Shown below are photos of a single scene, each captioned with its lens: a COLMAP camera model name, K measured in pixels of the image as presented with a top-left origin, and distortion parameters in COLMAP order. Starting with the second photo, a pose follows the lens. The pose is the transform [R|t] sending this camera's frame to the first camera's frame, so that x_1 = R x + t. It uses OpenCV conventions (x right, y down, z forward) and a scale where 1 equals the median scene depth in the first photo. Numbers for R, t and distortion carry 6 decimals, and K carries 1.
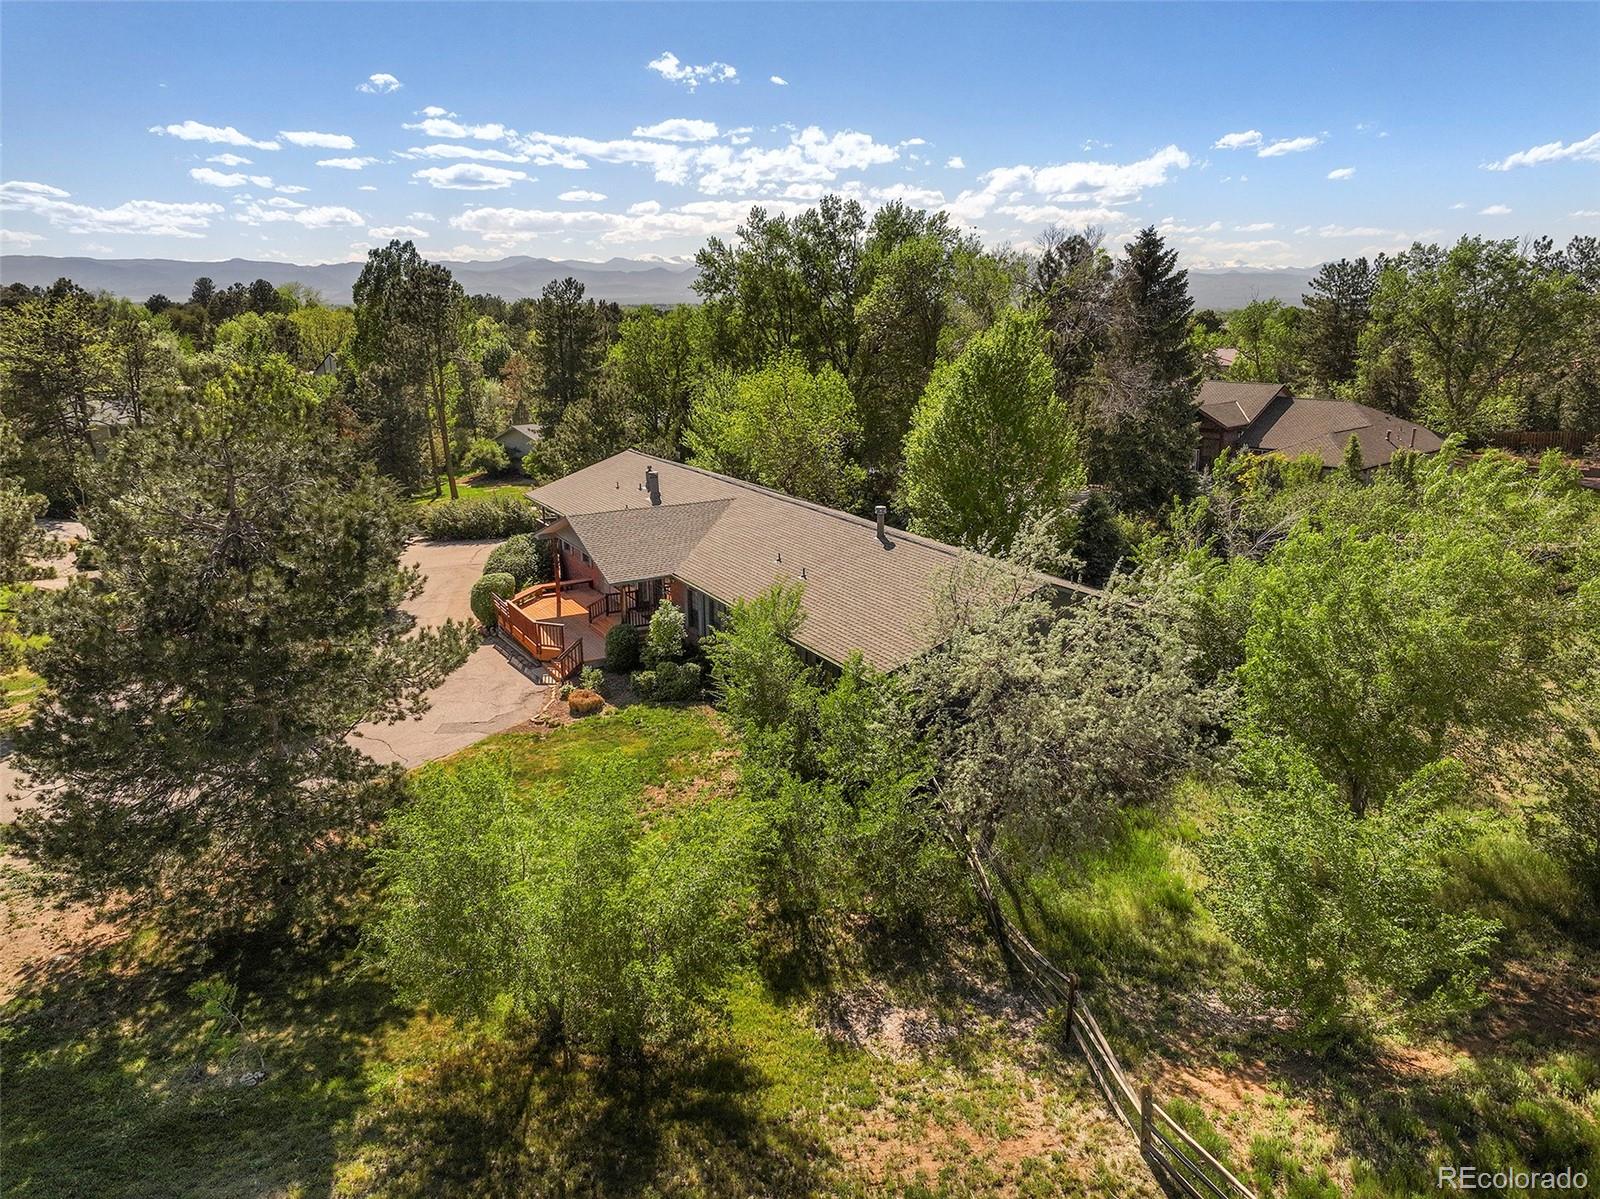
lens RADIAL K [[1126.1, 0, 803.0], [0, 1126.1, 591.9], [0, 0, 1]] dist [-0.002599, 0.017744]
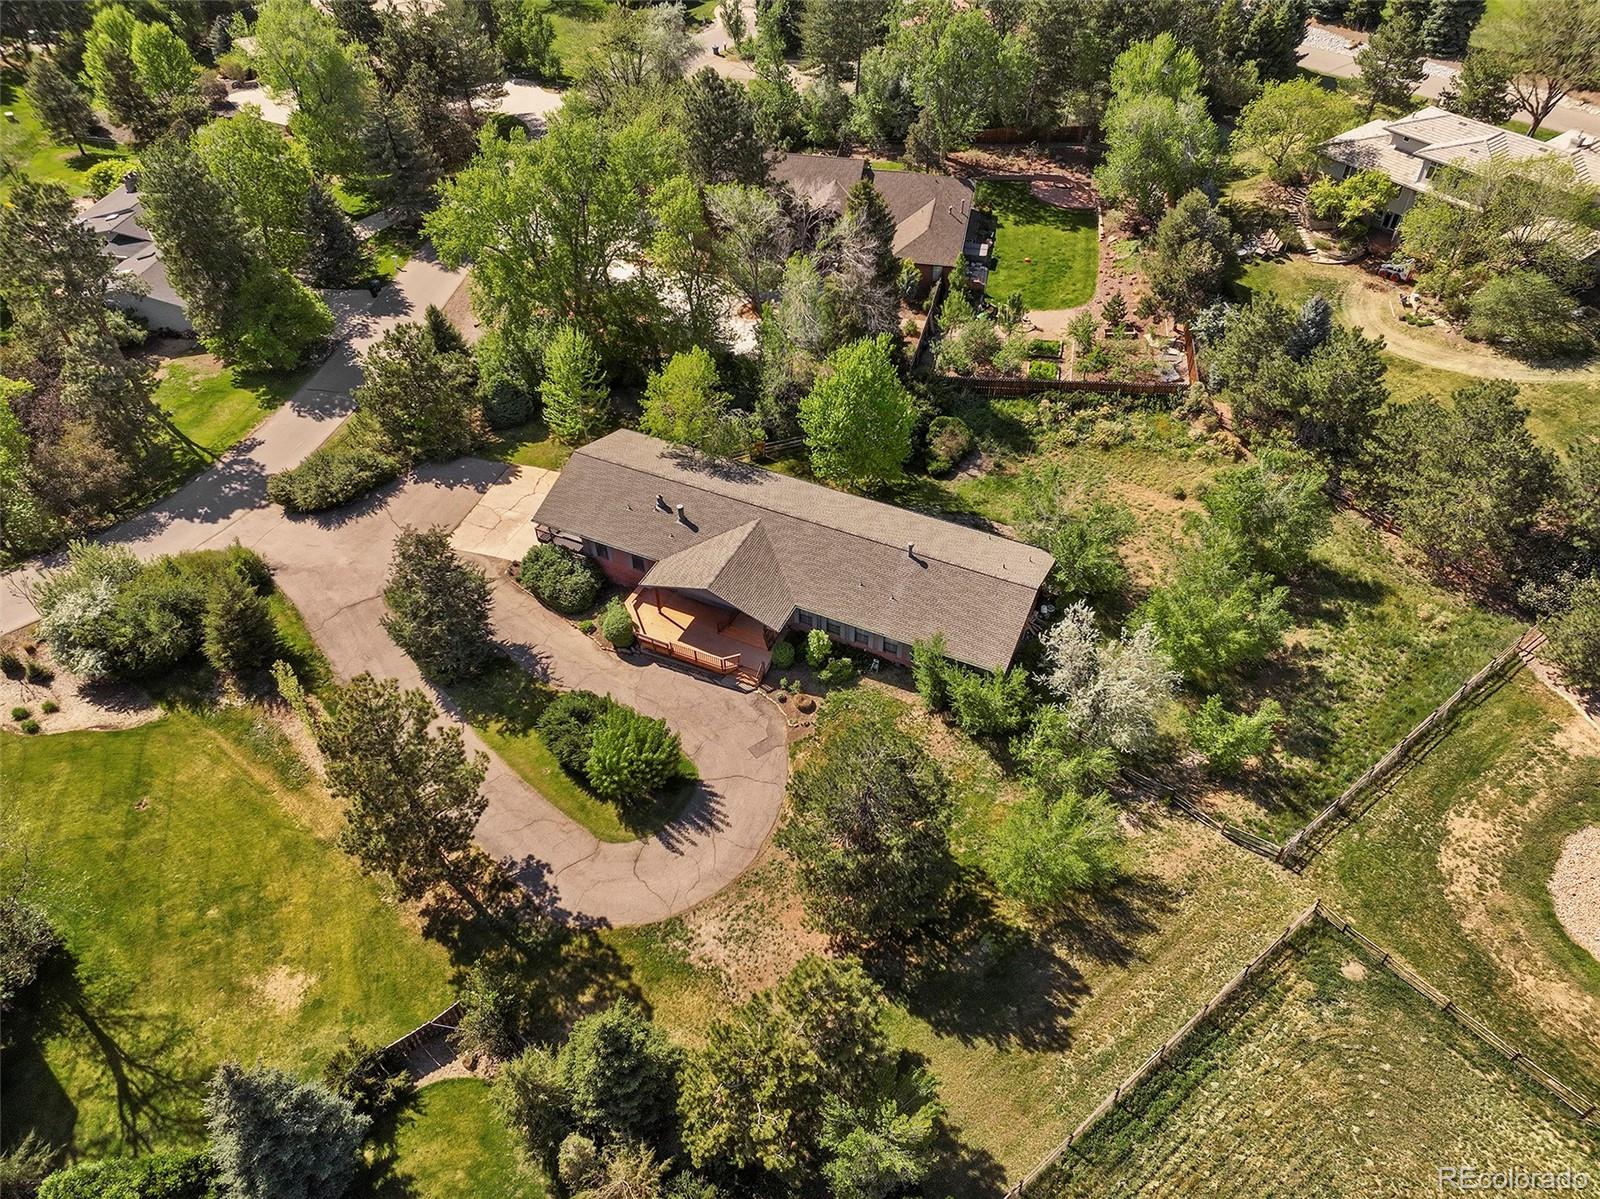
lens RADIAL K [[1126.1, 0, 803.0], [0, 1126.1, 591.9], [0, 0, 1]] dist [-0.002599, 0.017744]
pose [[0.808135, -0.408349, 0.424463, -1.327523], [0.150623, 0.839969, 0.521310, -1.488277], [-0.569412, -0.357355, 0.740316, -0.432906]]
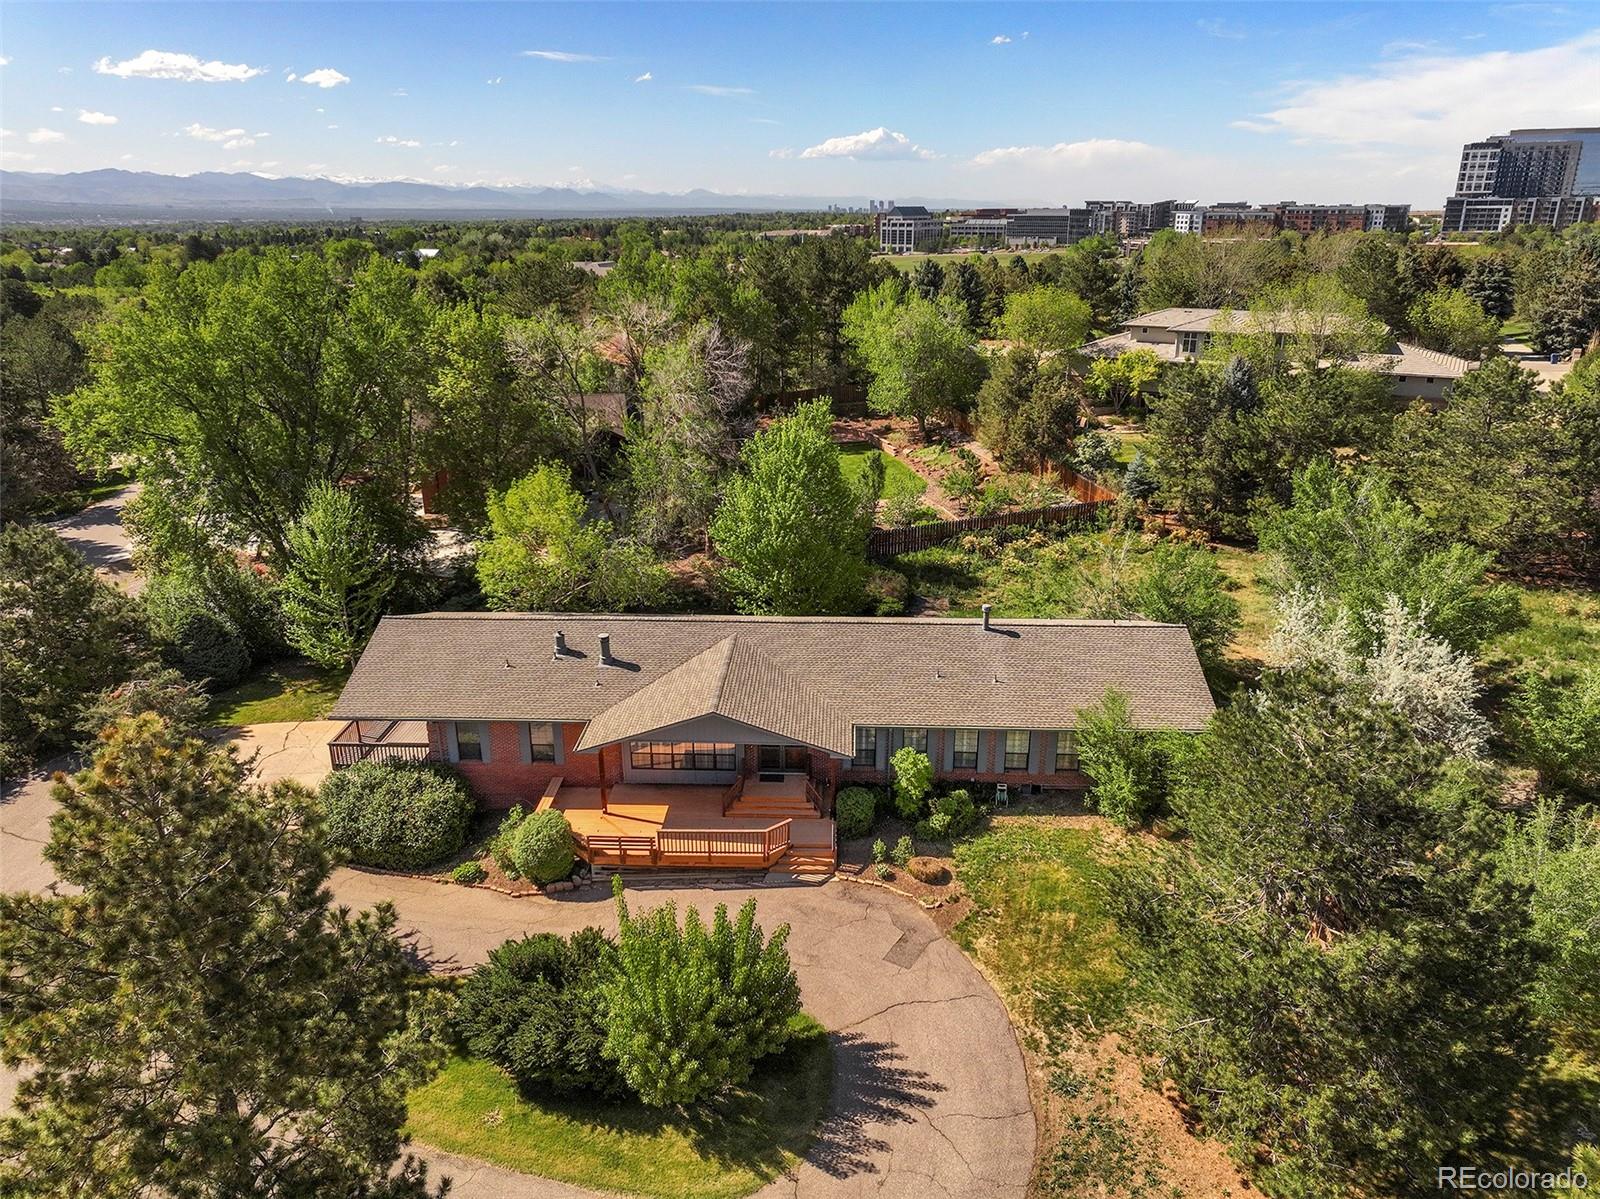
lens RADIAL K [[1126.1, 0, 803.0], [0, 1126.1, 591.9], [0, 0, 1]] dist [-0.002599, 0.017744]
pose [[0.514670, -0.274369, 0.812303, -1.502356], [0.216461, 0.958305, 0.186536, -0.532698], [-0.829614, 0.079828, 0.552602, 0.745763]]
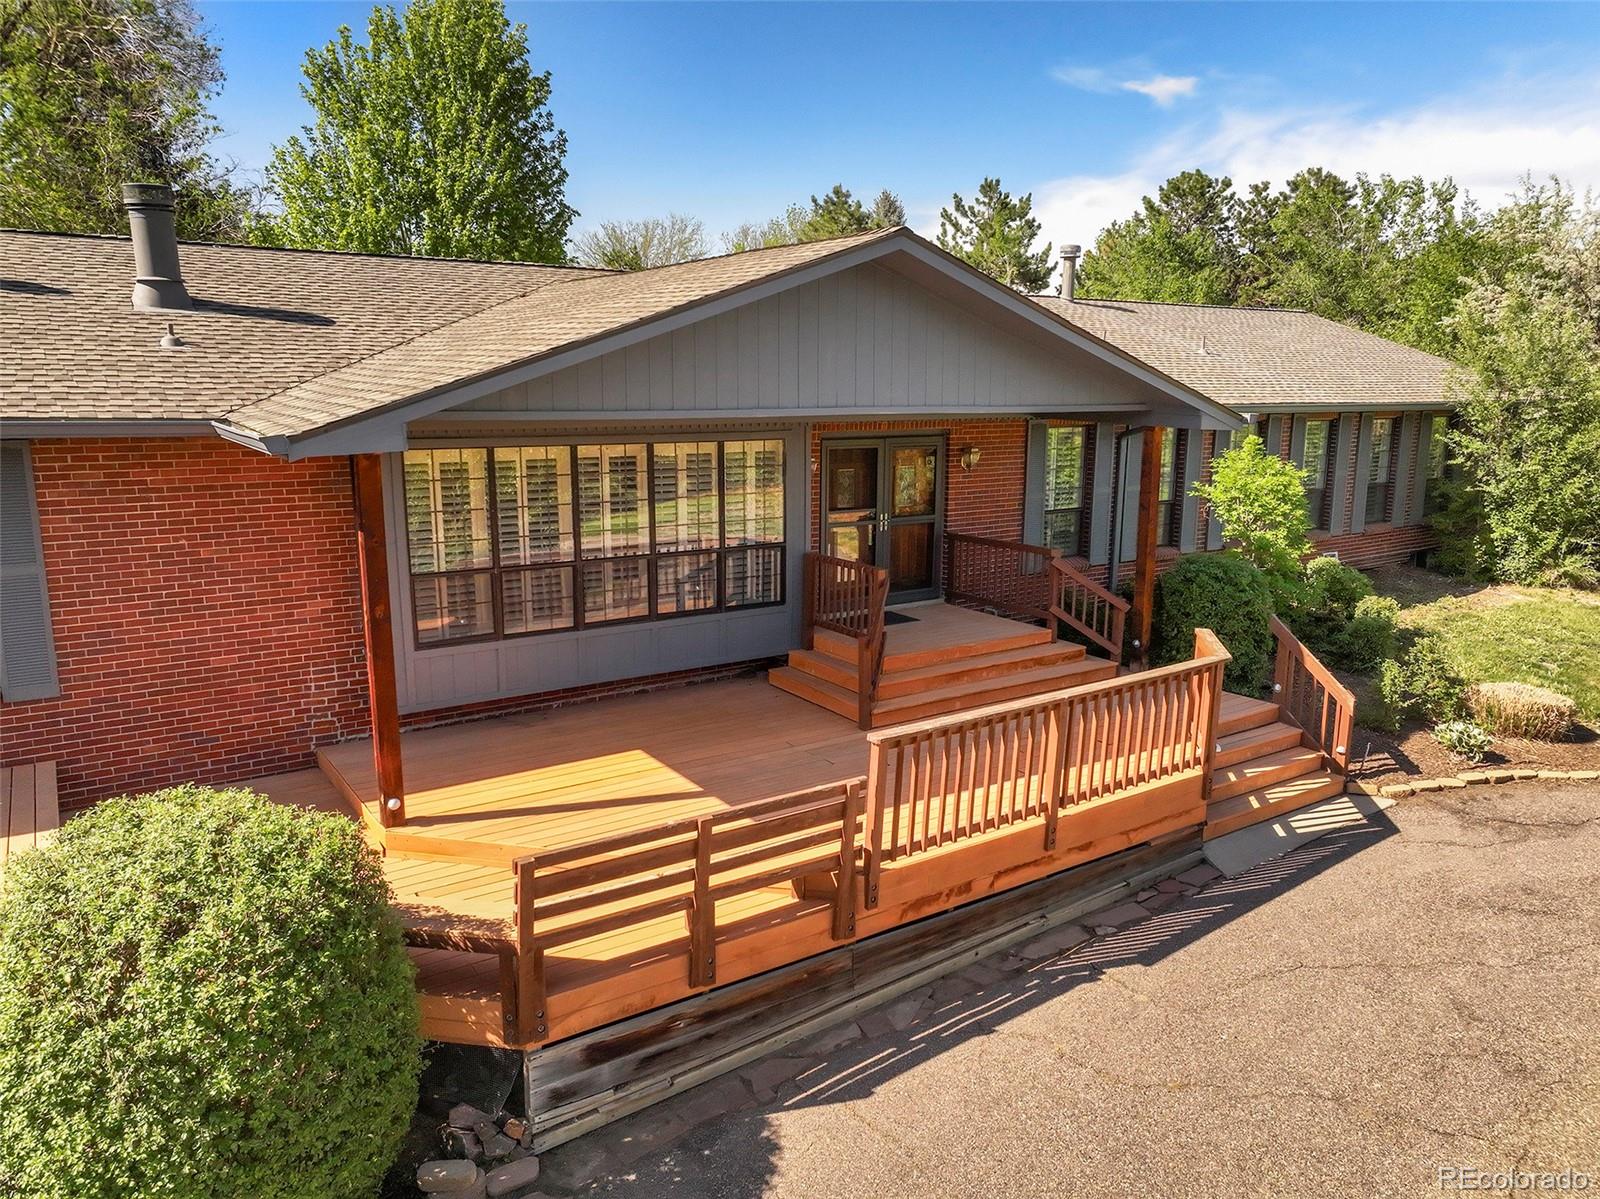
lens RADIAL K [[1126.1, 0, 803.0], [0, 1126.1, 591.9], [0, 0, 1]] dist [-0.002599, 0.017744]
pose [[-0.090965, -0.173002, 0.980712, -0.741456], [0.254961, 0.947927, 0.190867, -0.083254], [-0.962663, 0.267405, -0.042119, 1.789817]]
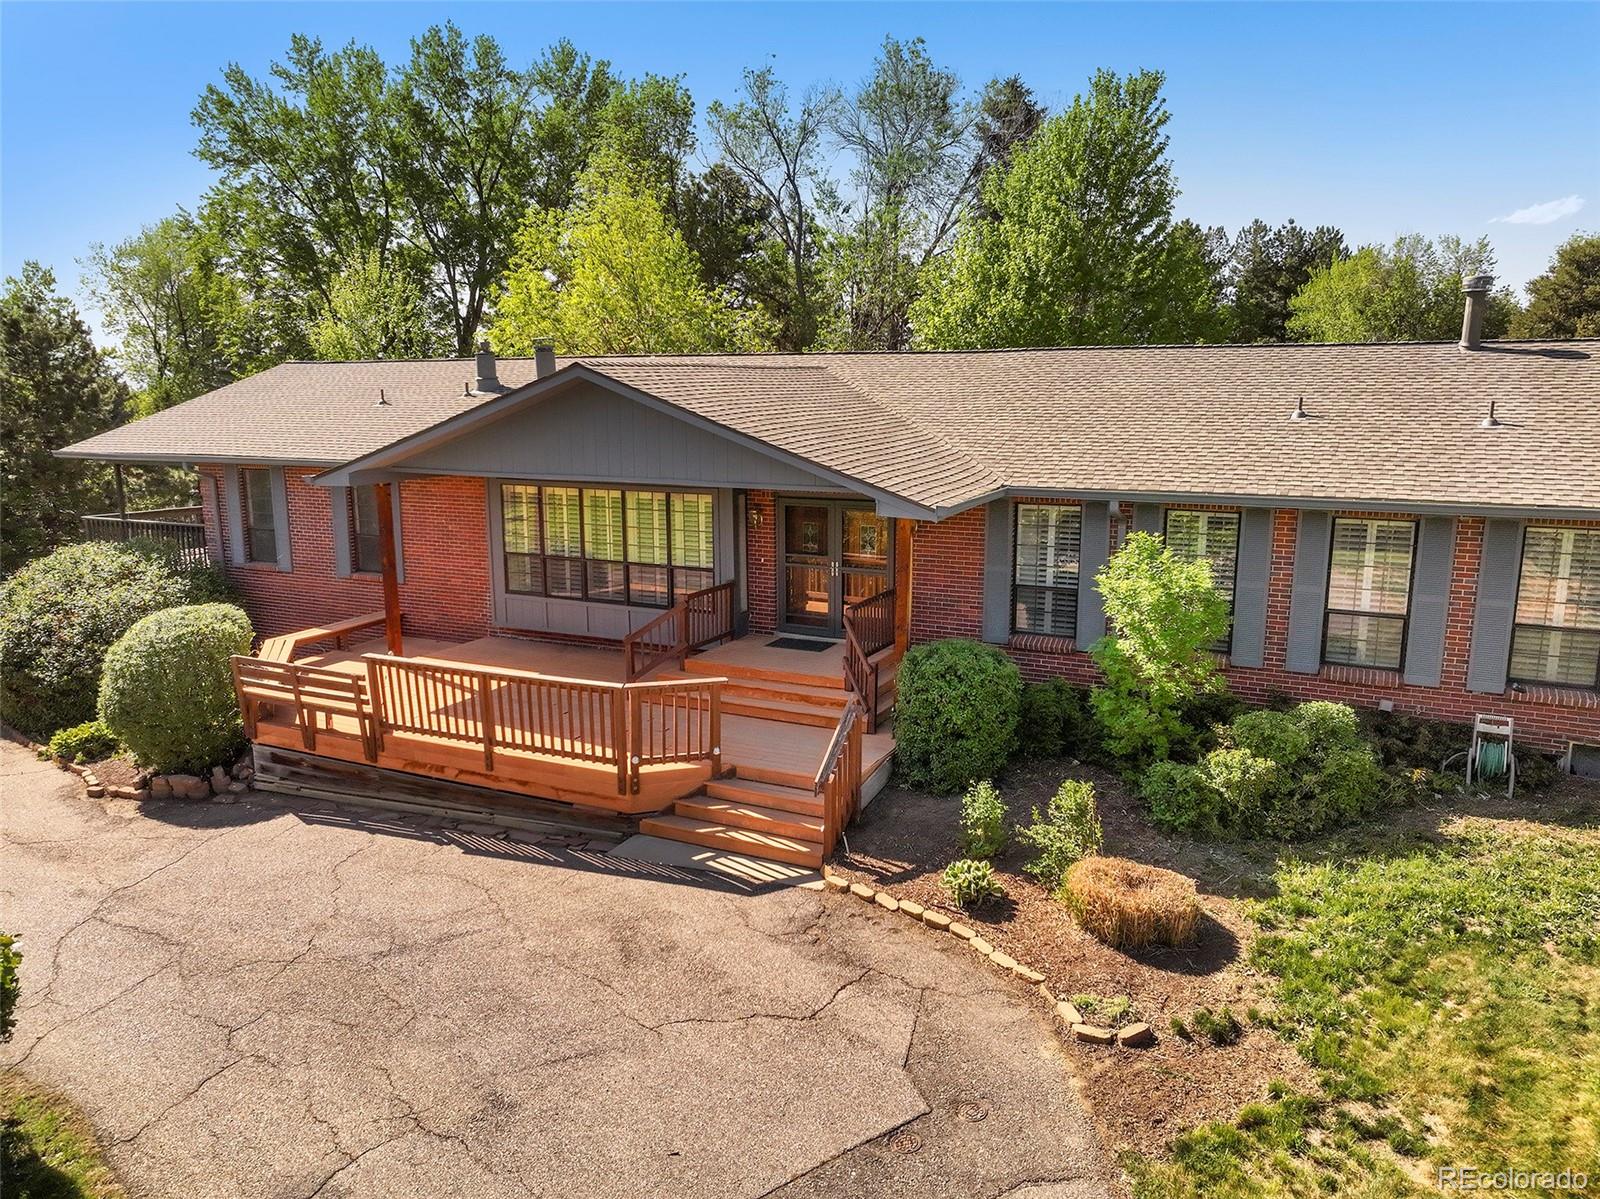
lens RADIAL K [[1121.6, 0, 800.0], [0, 1121.6, 599.5], [0, 0, 1]] dist [-0.000442, 0.017098]
pose [[0.816887, -0.101970, 0.567713, -0.598011], [0.144313, 0.989077, -0.029998, 0.032532], [-0.558453, 0.106434, 0.822680, 1.204138]]
